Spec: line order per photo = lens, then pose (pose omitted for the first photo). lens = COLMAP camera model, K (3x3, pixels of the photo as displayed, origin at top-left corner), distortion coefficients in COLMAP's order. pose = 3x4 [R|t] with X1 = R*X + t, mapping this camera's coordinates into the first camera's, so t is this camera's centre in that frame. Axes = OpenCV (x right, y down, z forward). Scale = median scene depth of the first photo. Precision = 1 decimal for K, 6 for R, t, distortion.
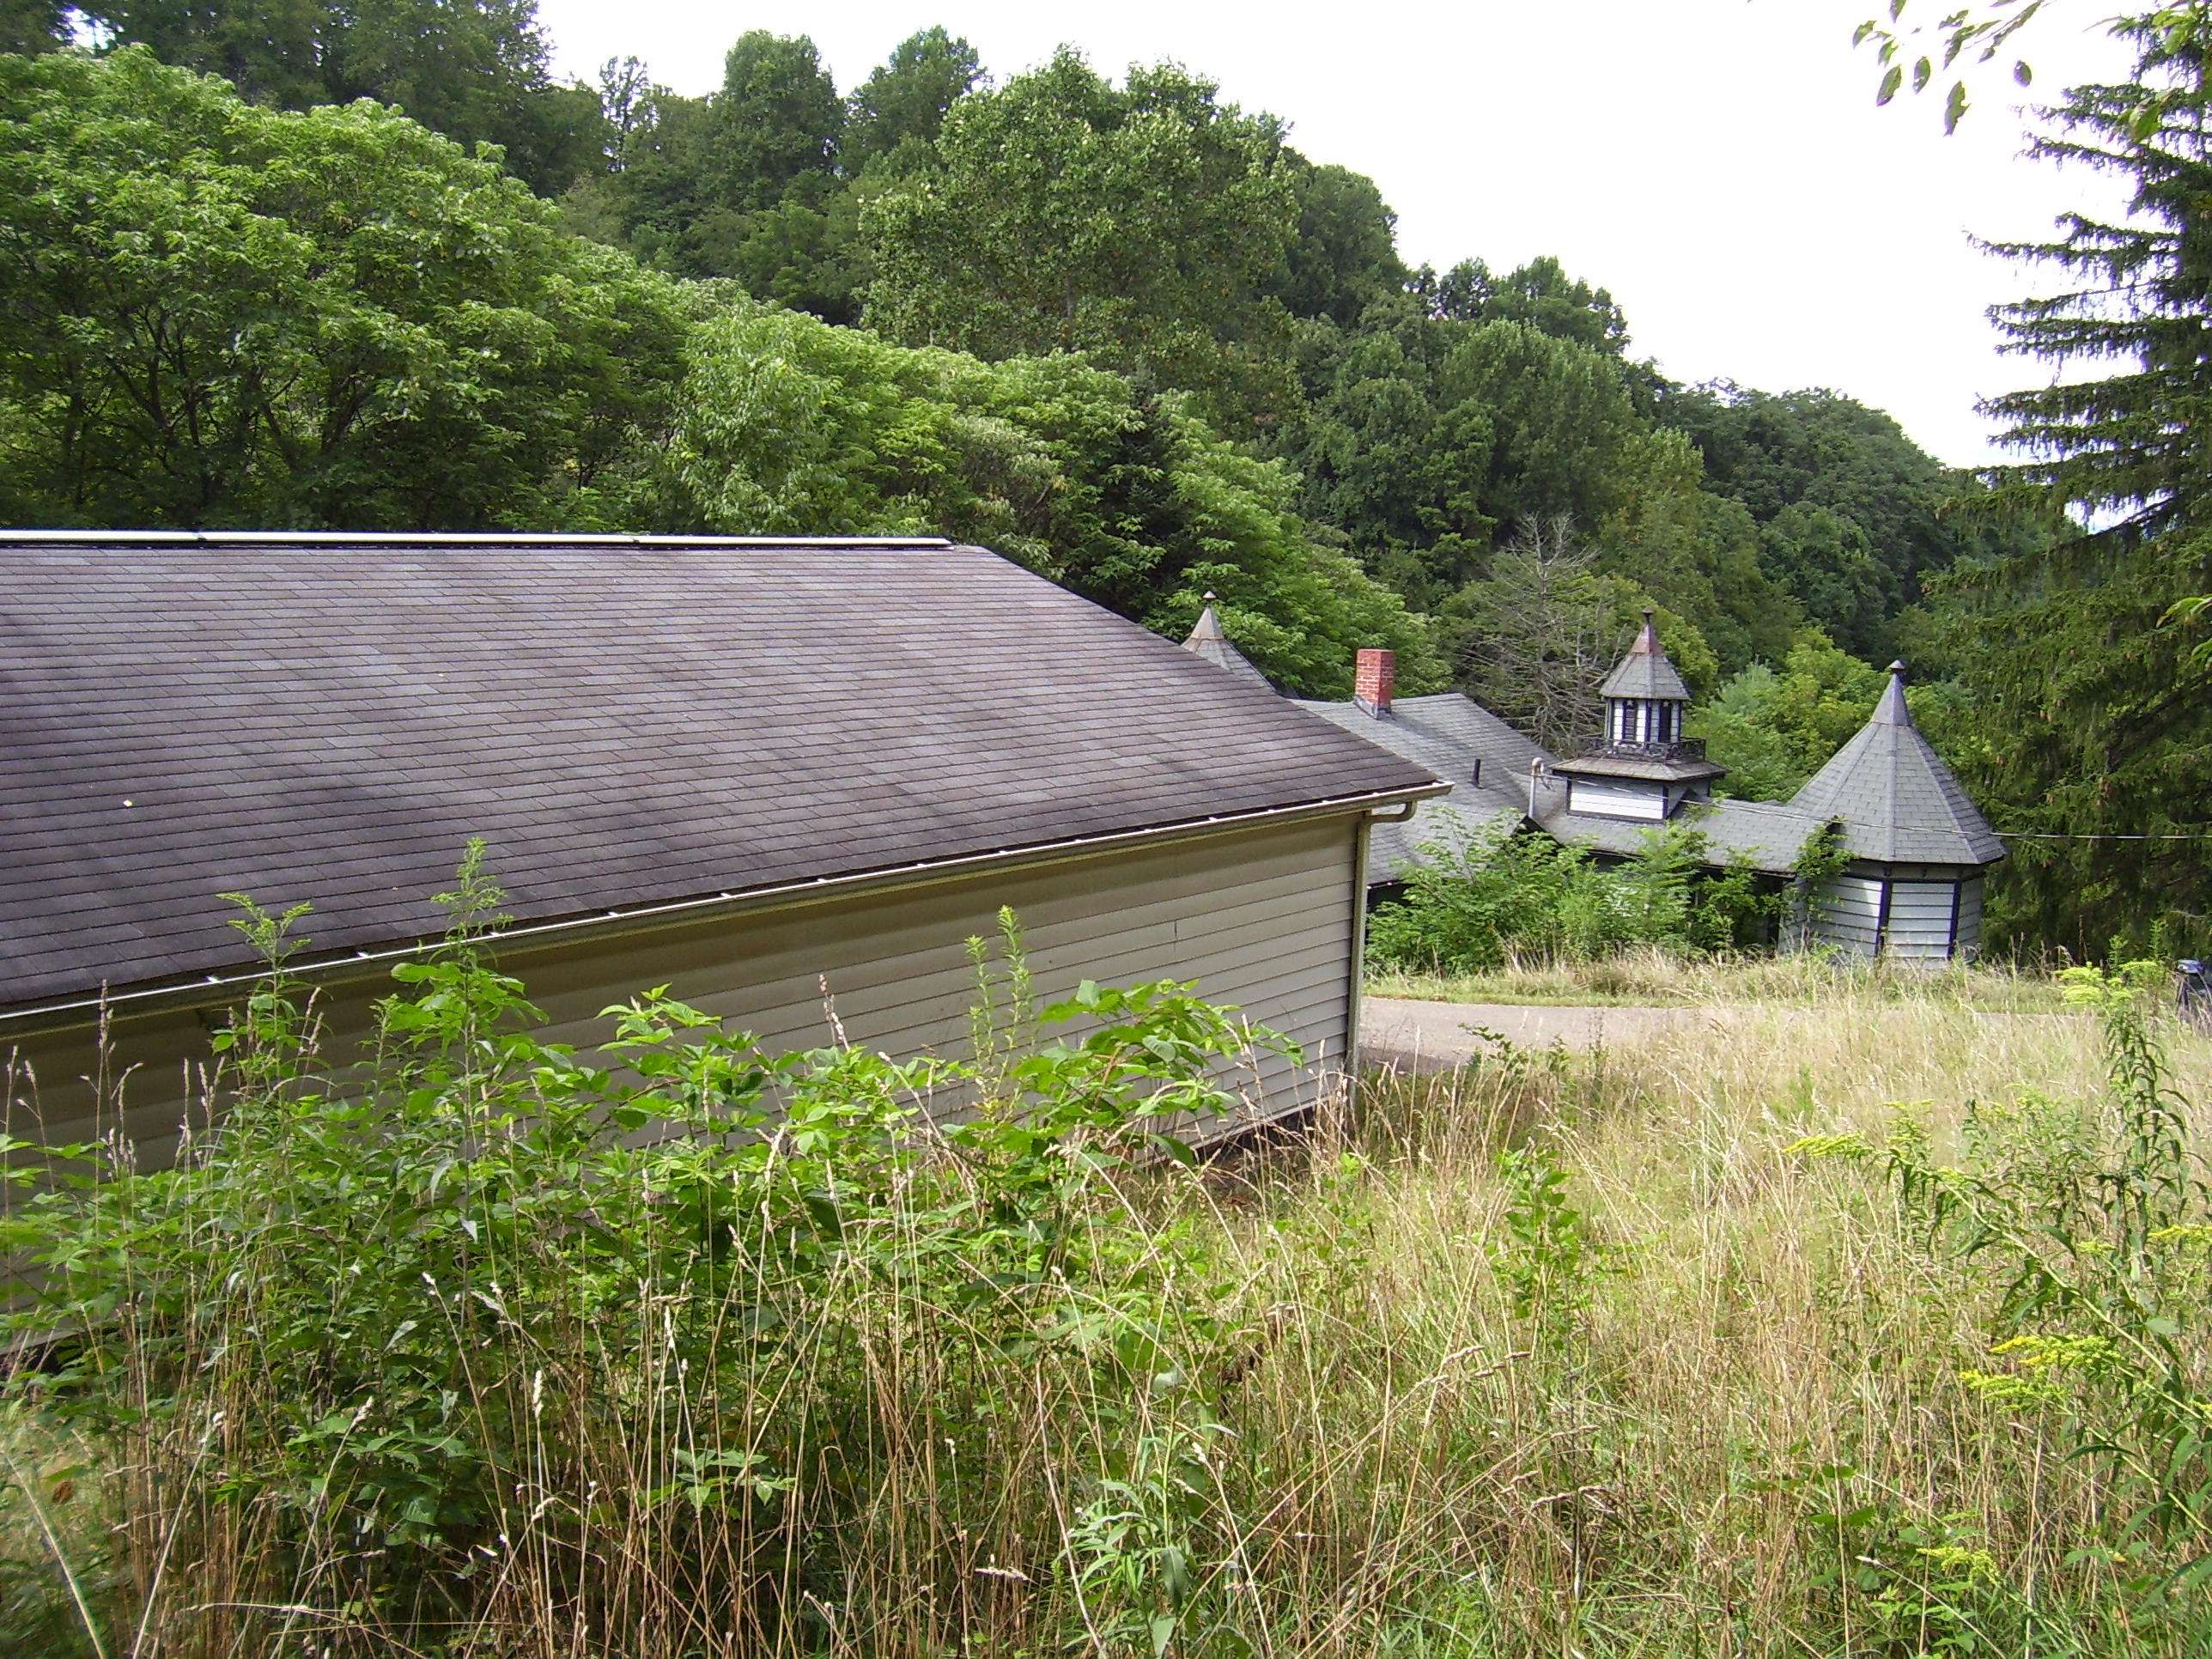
lens RADIAL K [[2224.9, 0, 1129.5], [0, 2224.9, 824.6], [0, 0, 1]] dist [-0.180495, 0.158437]
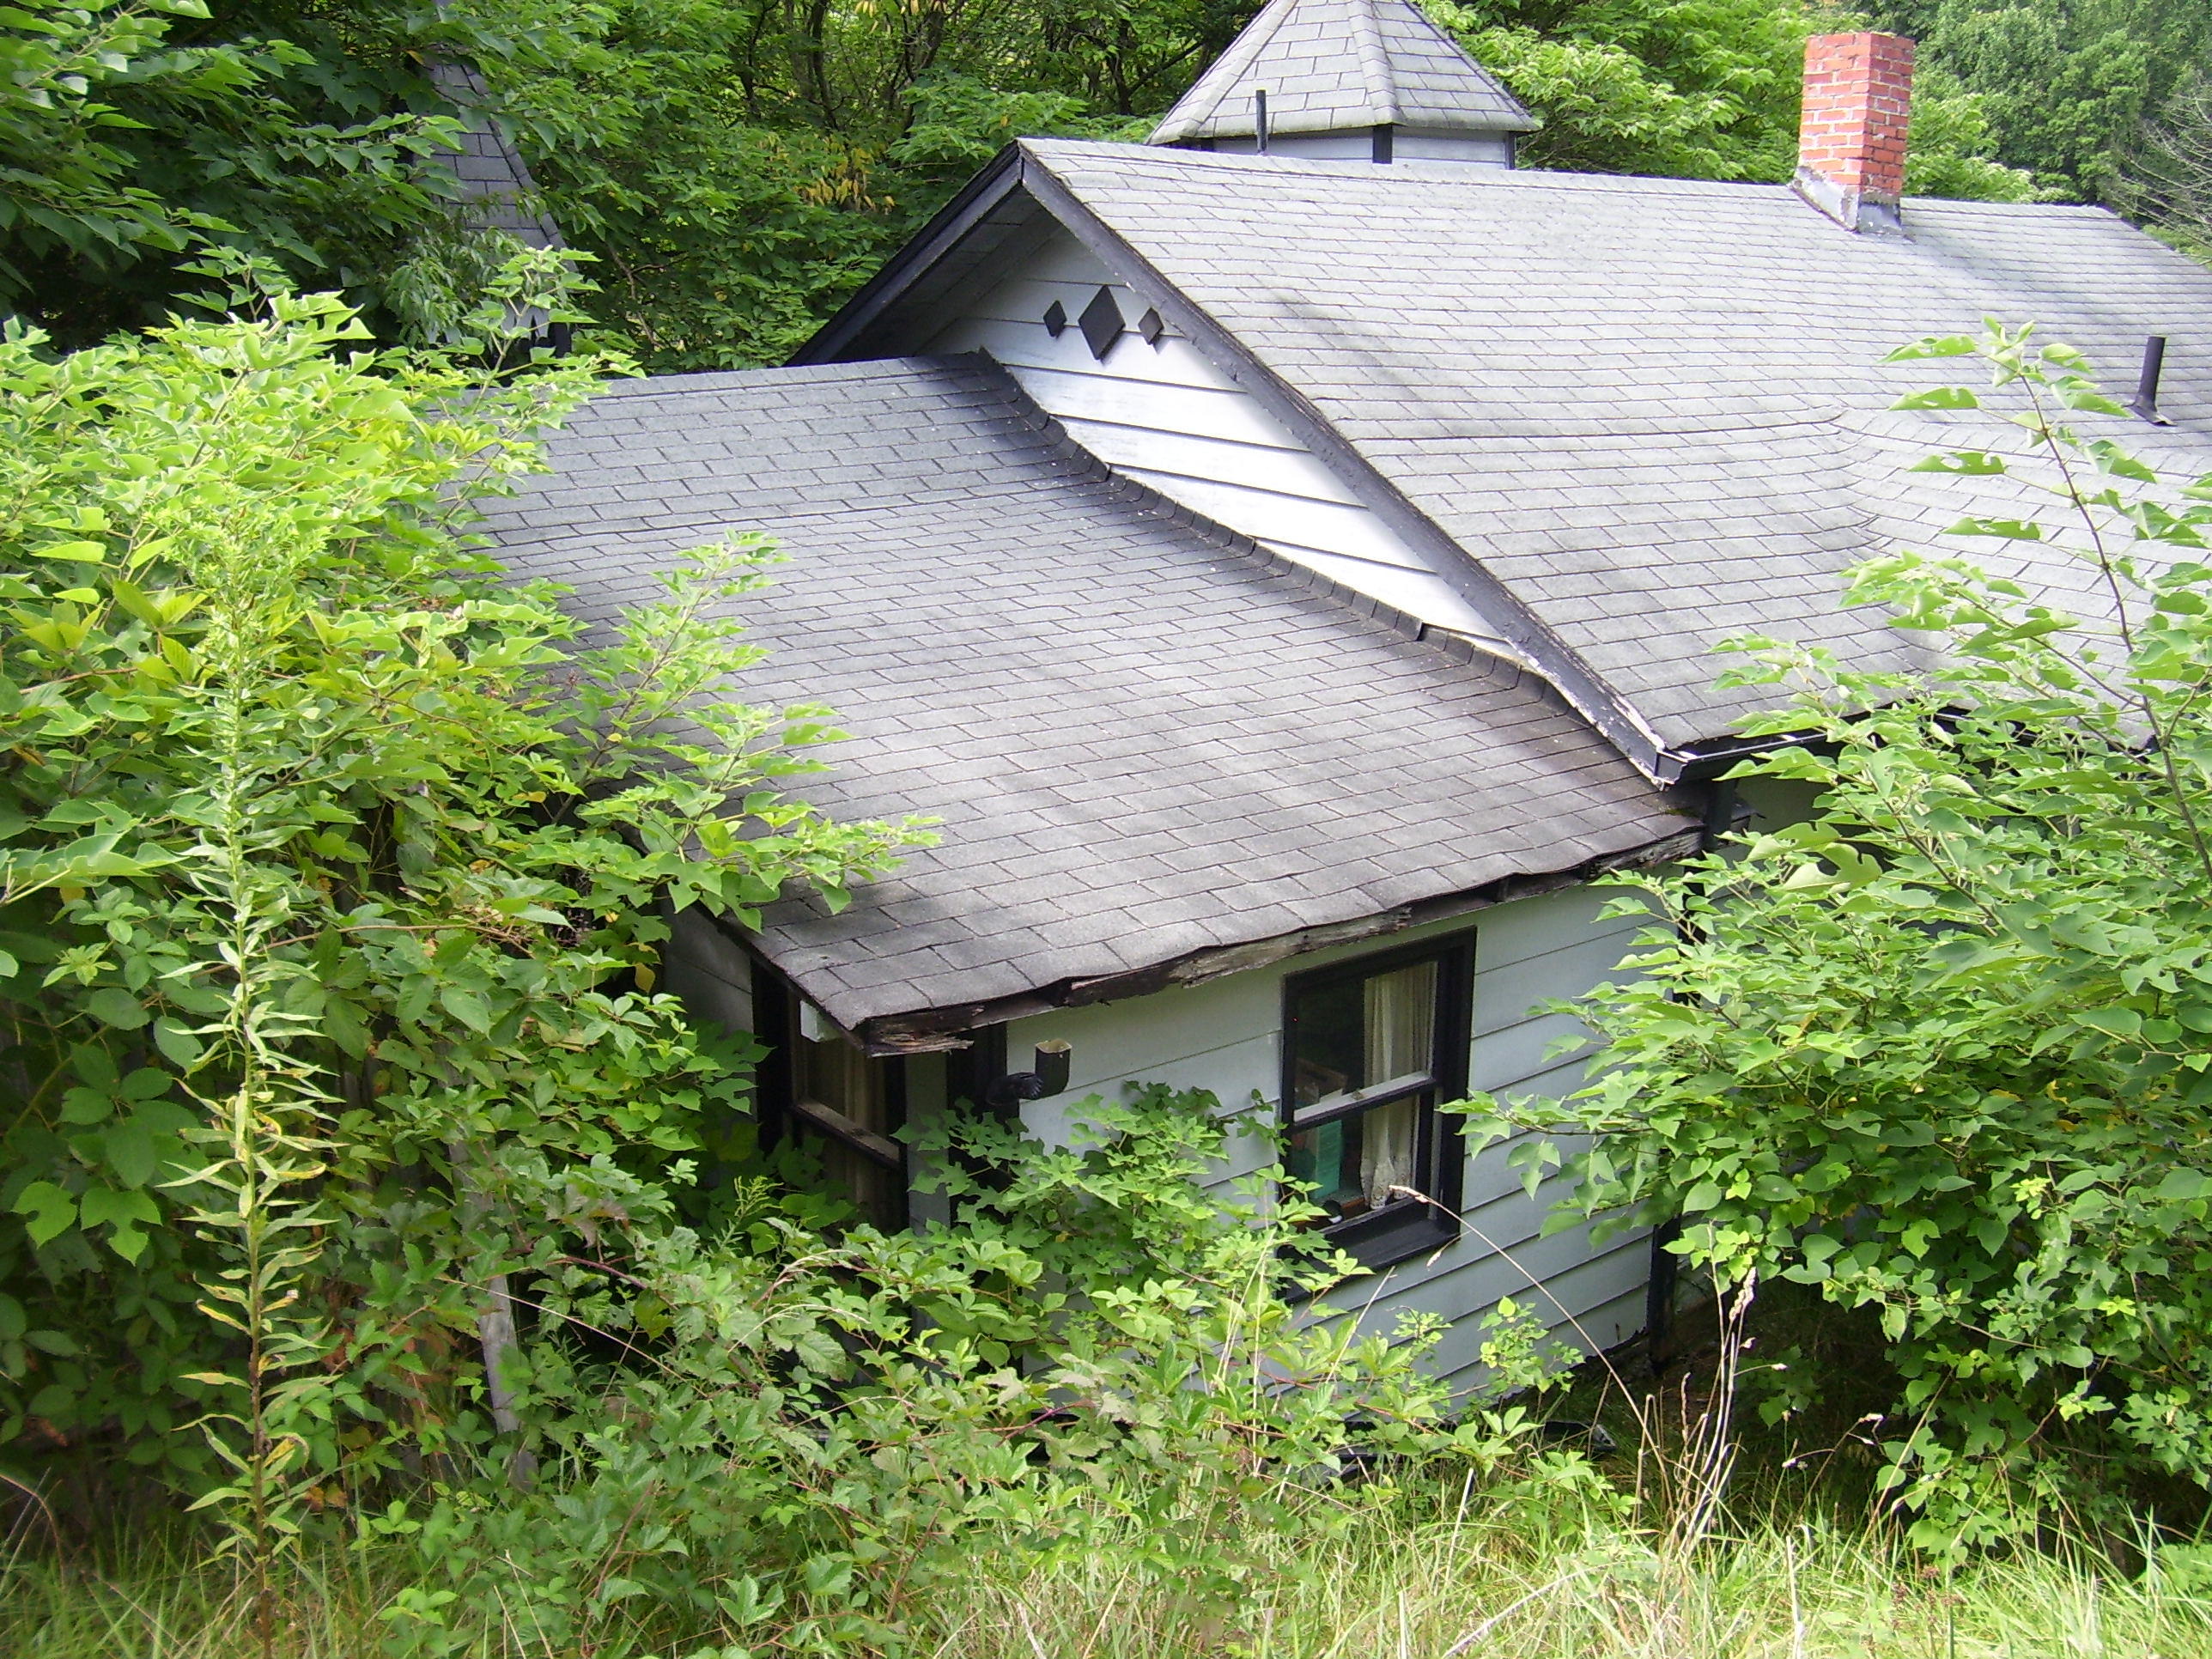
lens RADIAL K [[2224.9, 0, 1129.5], [0, 2224.9, 824.6], [0, 0, 1]] dist [-0.180495, 0.158437]
pose [[0.965492, 0.042220, -0.256986, 0.023913], [-0.012697, 0.993230, 0.115472, 0.001928], [0.260121, -0.108224, 0.959492, 0.163516]]
